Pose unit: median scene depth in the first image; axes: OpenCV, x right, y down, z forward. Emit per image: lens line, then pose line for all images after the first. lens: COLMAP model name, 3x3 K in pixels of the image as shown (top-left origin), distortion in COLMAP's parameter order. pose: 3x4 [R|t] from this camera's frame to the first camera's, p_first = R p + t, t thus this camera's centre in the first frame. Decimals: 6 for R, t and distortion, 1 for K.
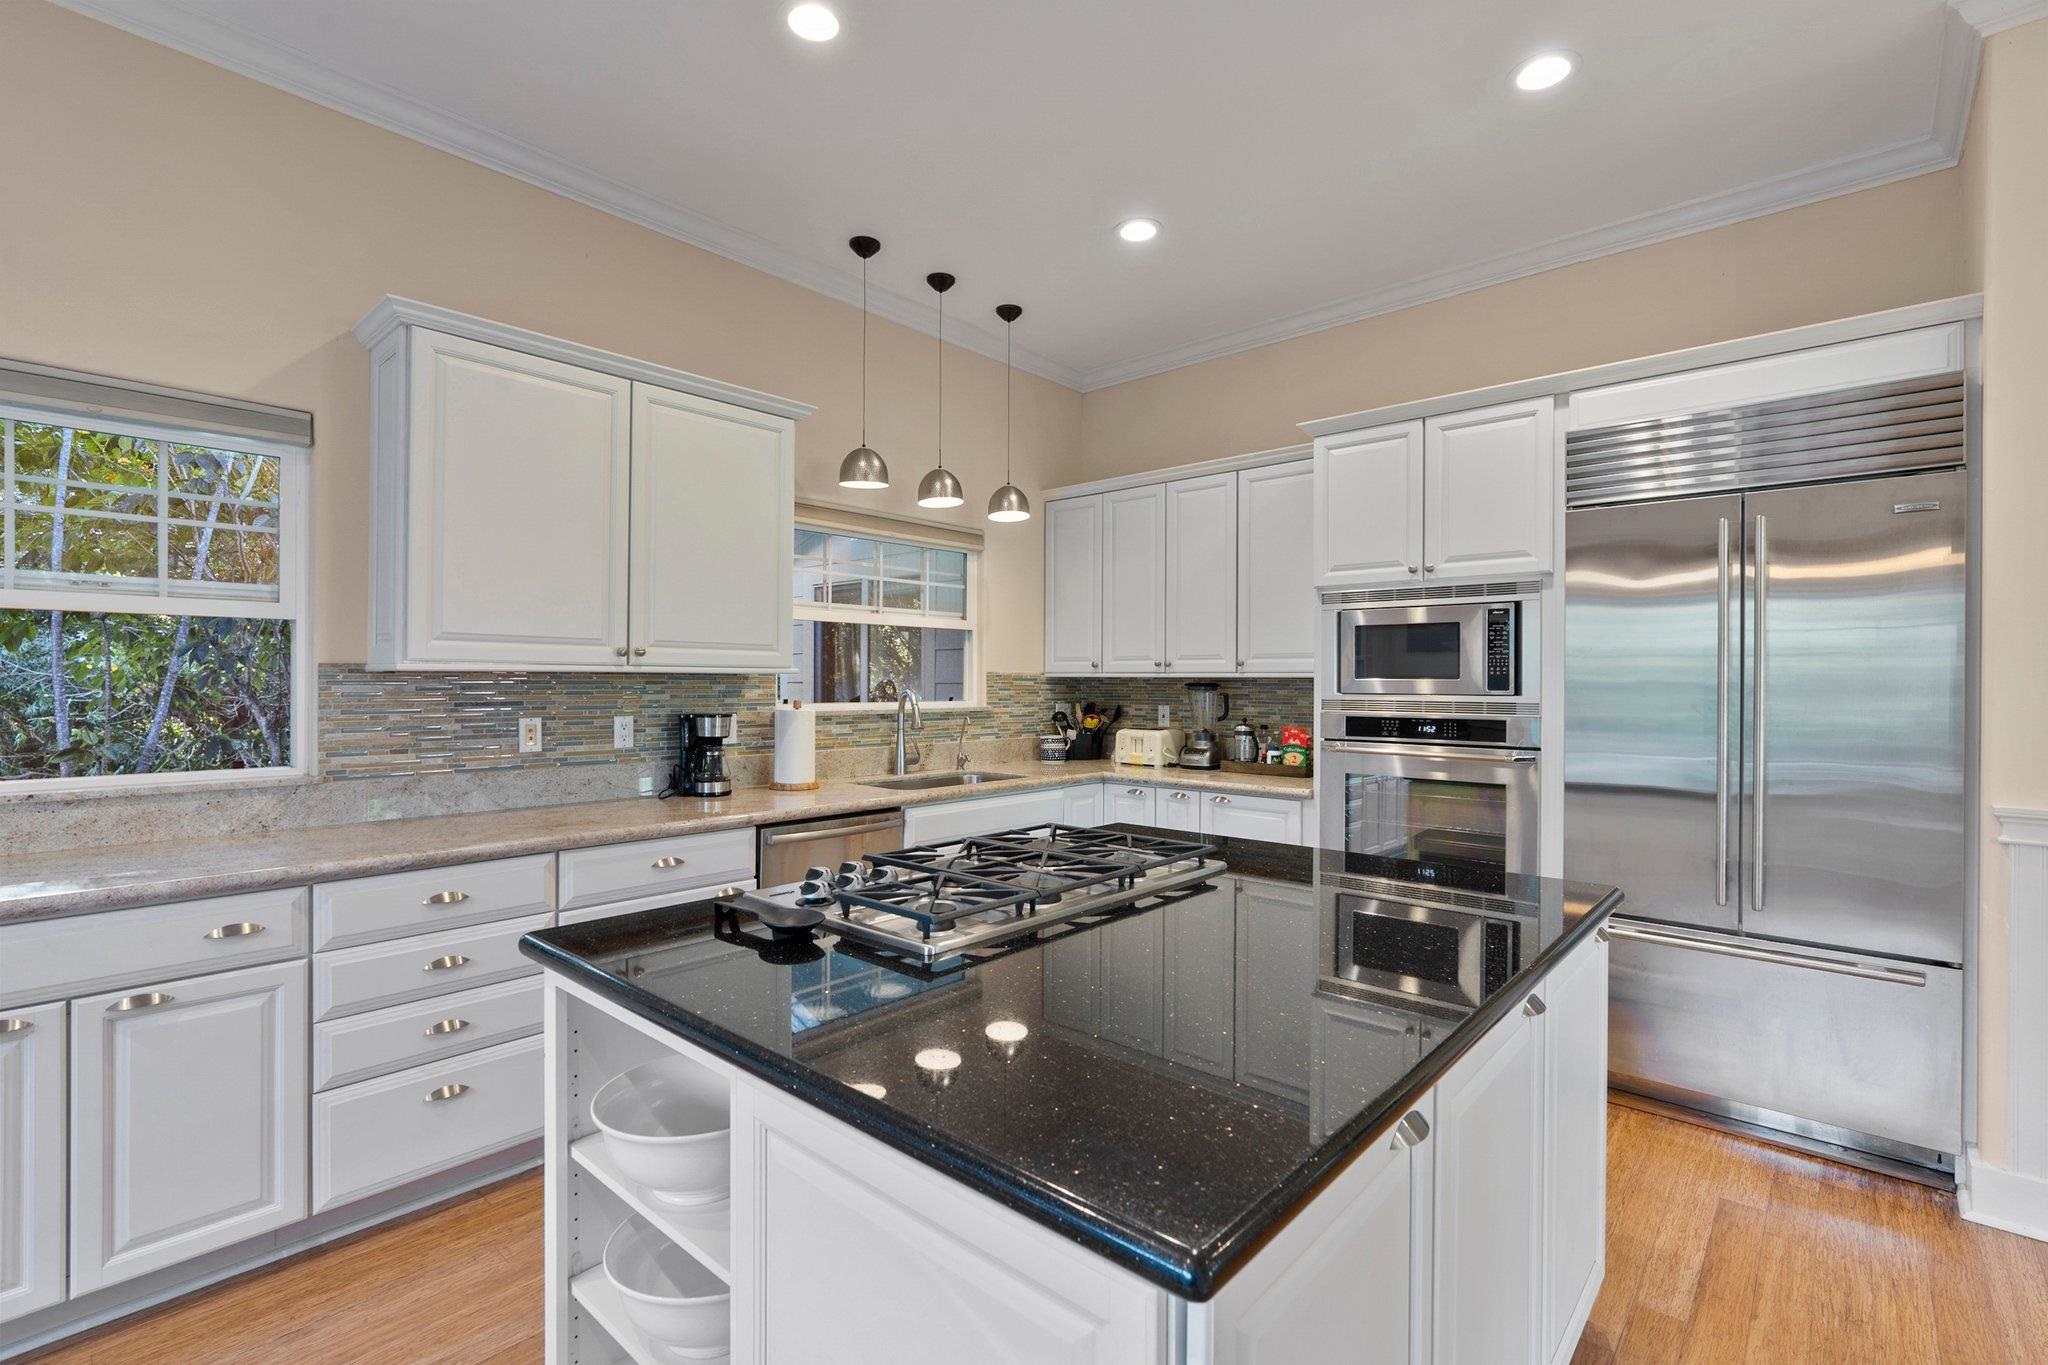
lens RADIAL K [[938.6, 0, 1018.9], [0, 938.6, 678.9], [0, 0, 1]] dist [-0.001697, -0.000414]
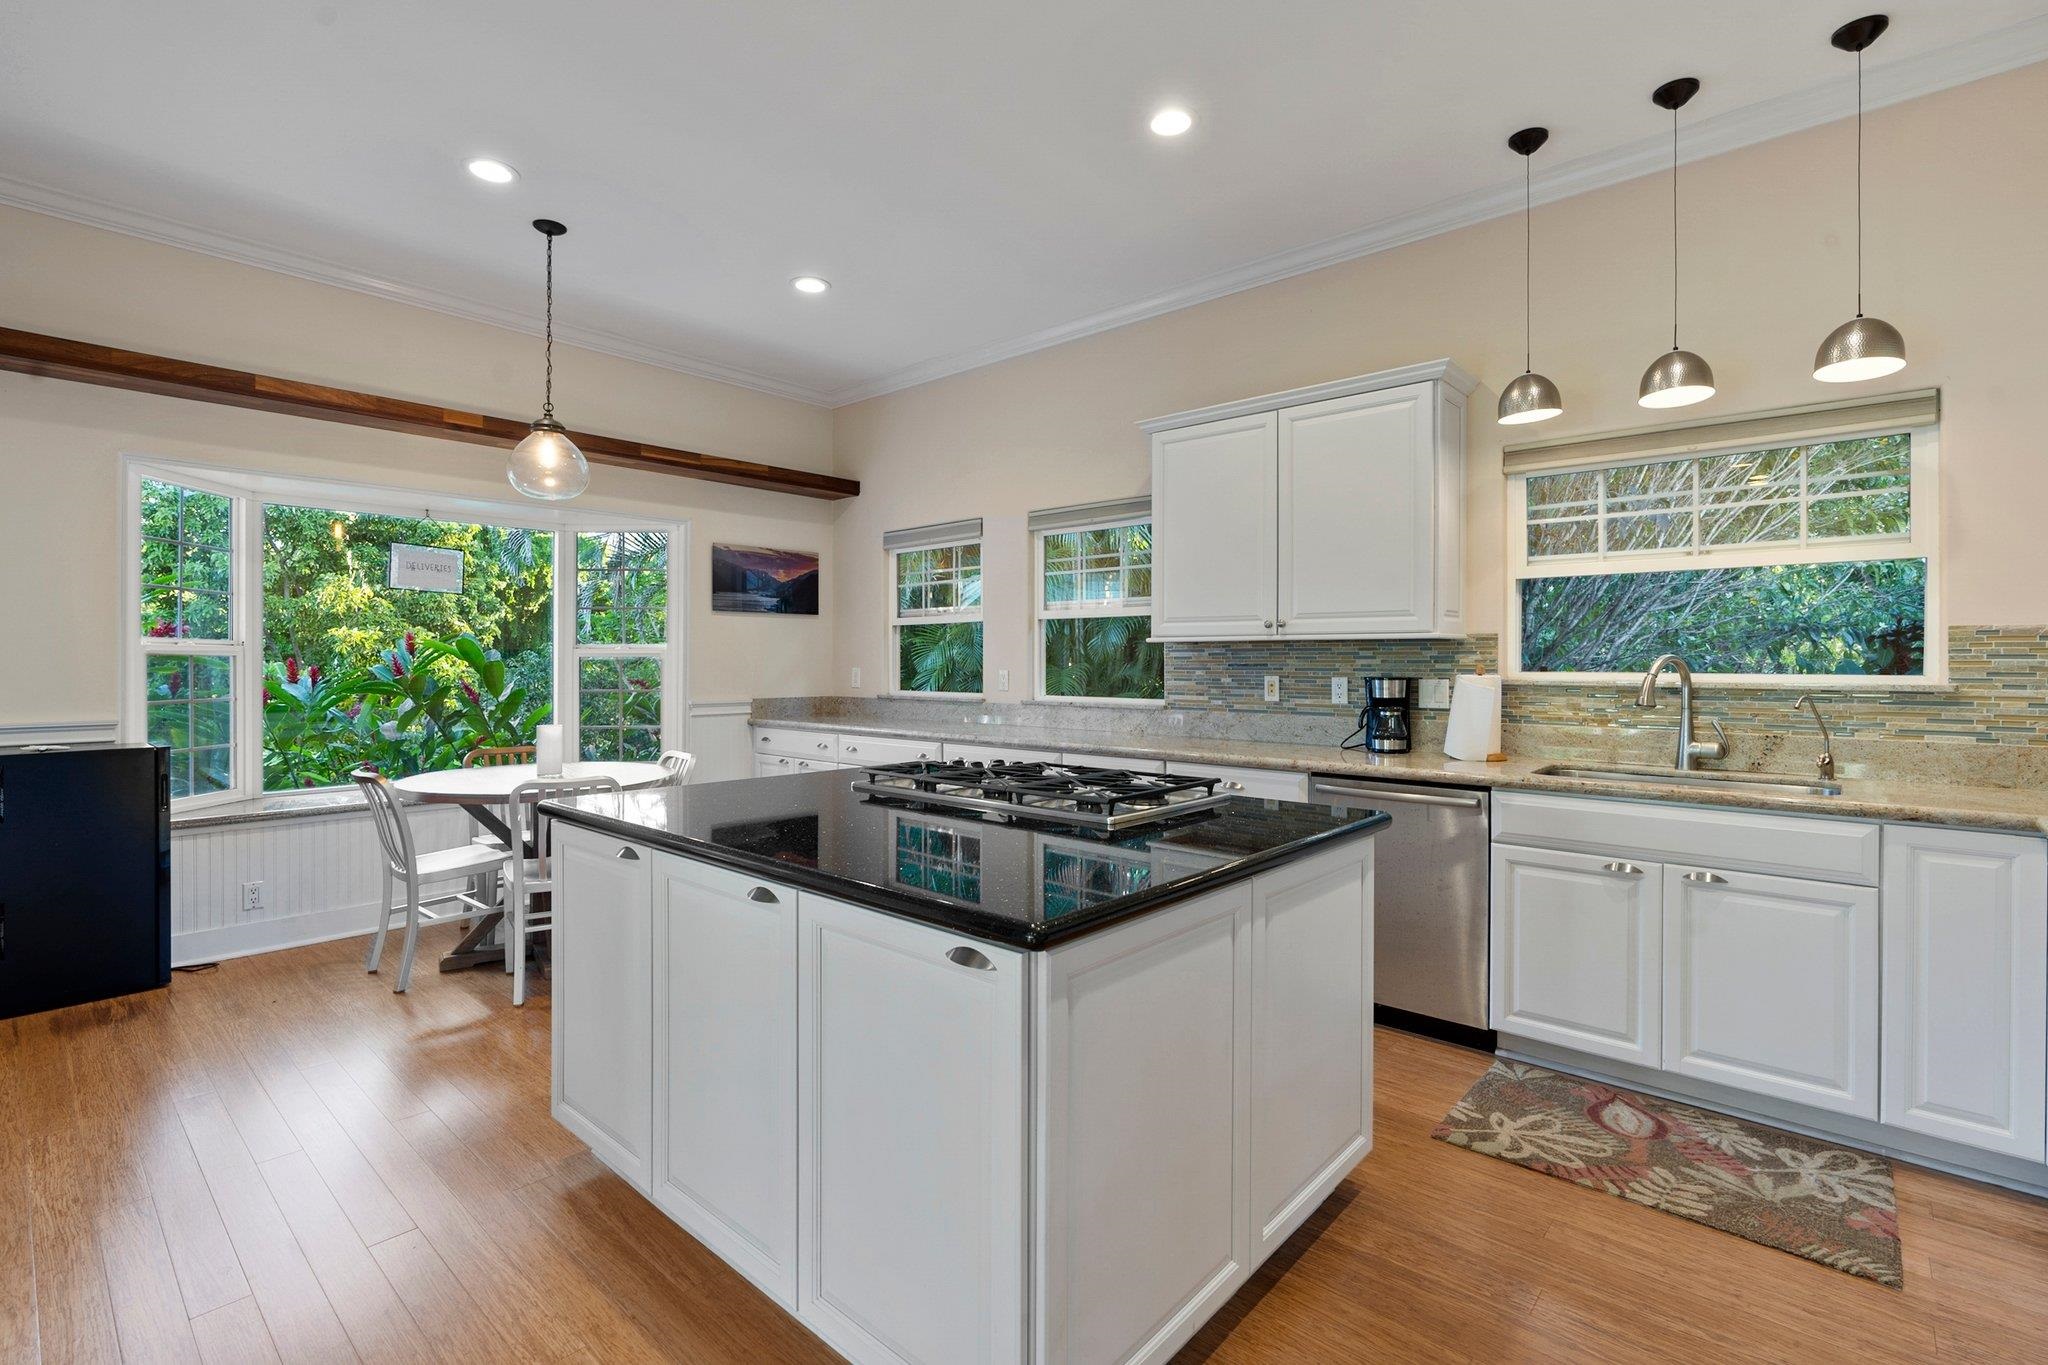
lens RADIAL K [[938.6, 0, 1017.6], [0, 938.6, 664.5], [0, 0, 1]] dist [-0.001697, -0.000414]
pose [[-0.001864, -0.000335, -0.999998, 0.700627], [-0.000256, 1.000000, -0.000335, 0.021595], [0.999998, 0.000255, -0.001864, 0.535034]]
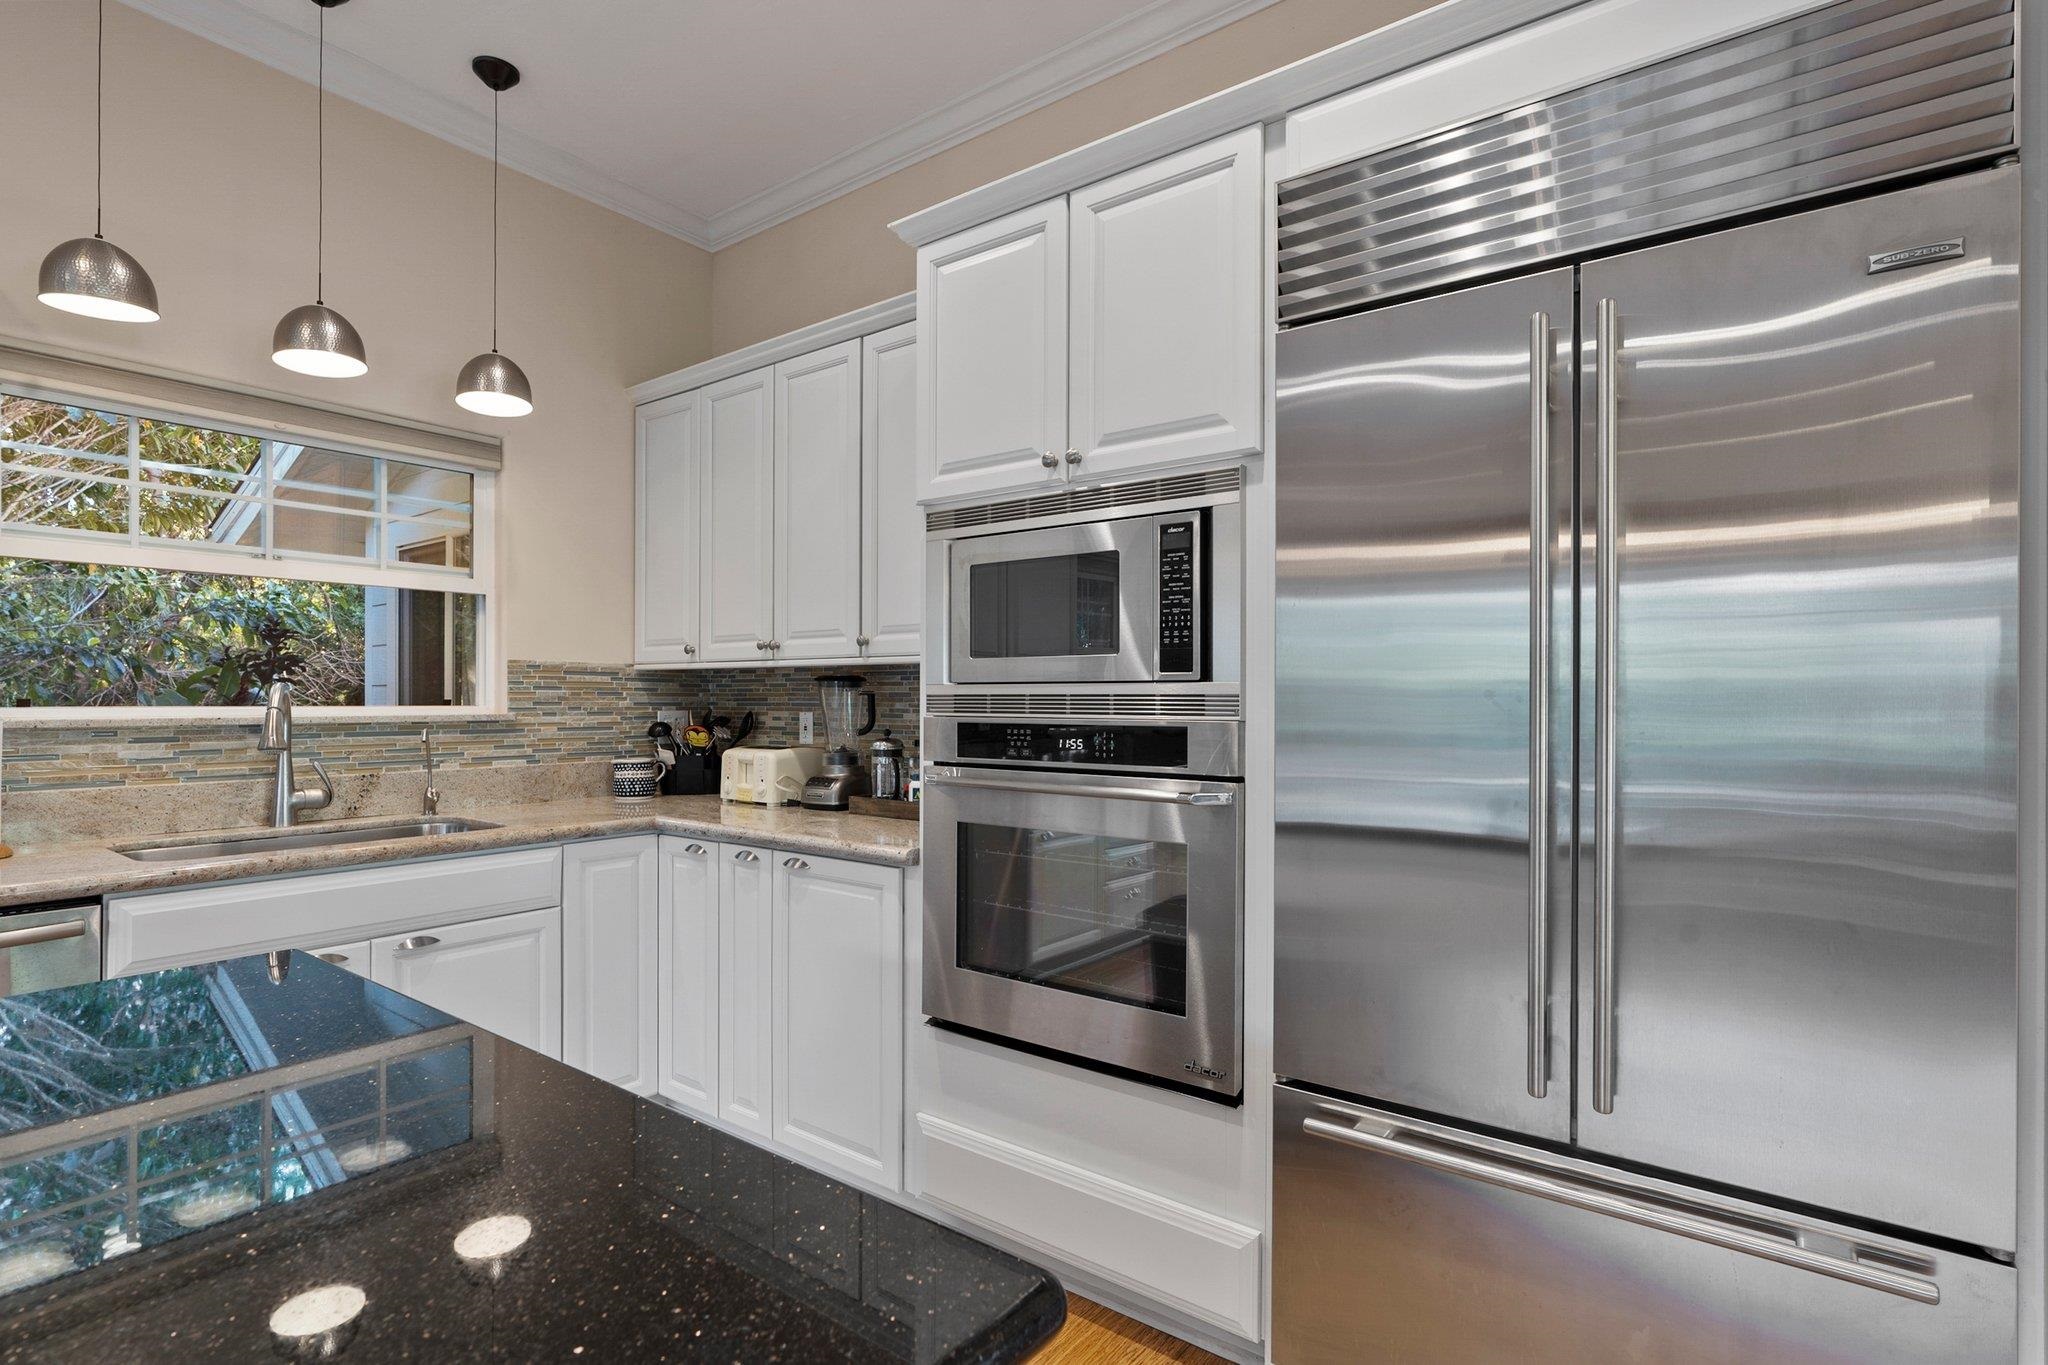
lens RADIAL K [[991.7, 0, 1021.8], [0, 991.7, 696.5], [0, 0, 1]] dist [-0.013055, 0.003213]
pose [[0.996080, -0.001897, 0.088432, 0.324440], [0.001854, 0.999998, 0.000563, 0.022657], [-0.088433, -0.000397, 0.996082, 0.379096]]
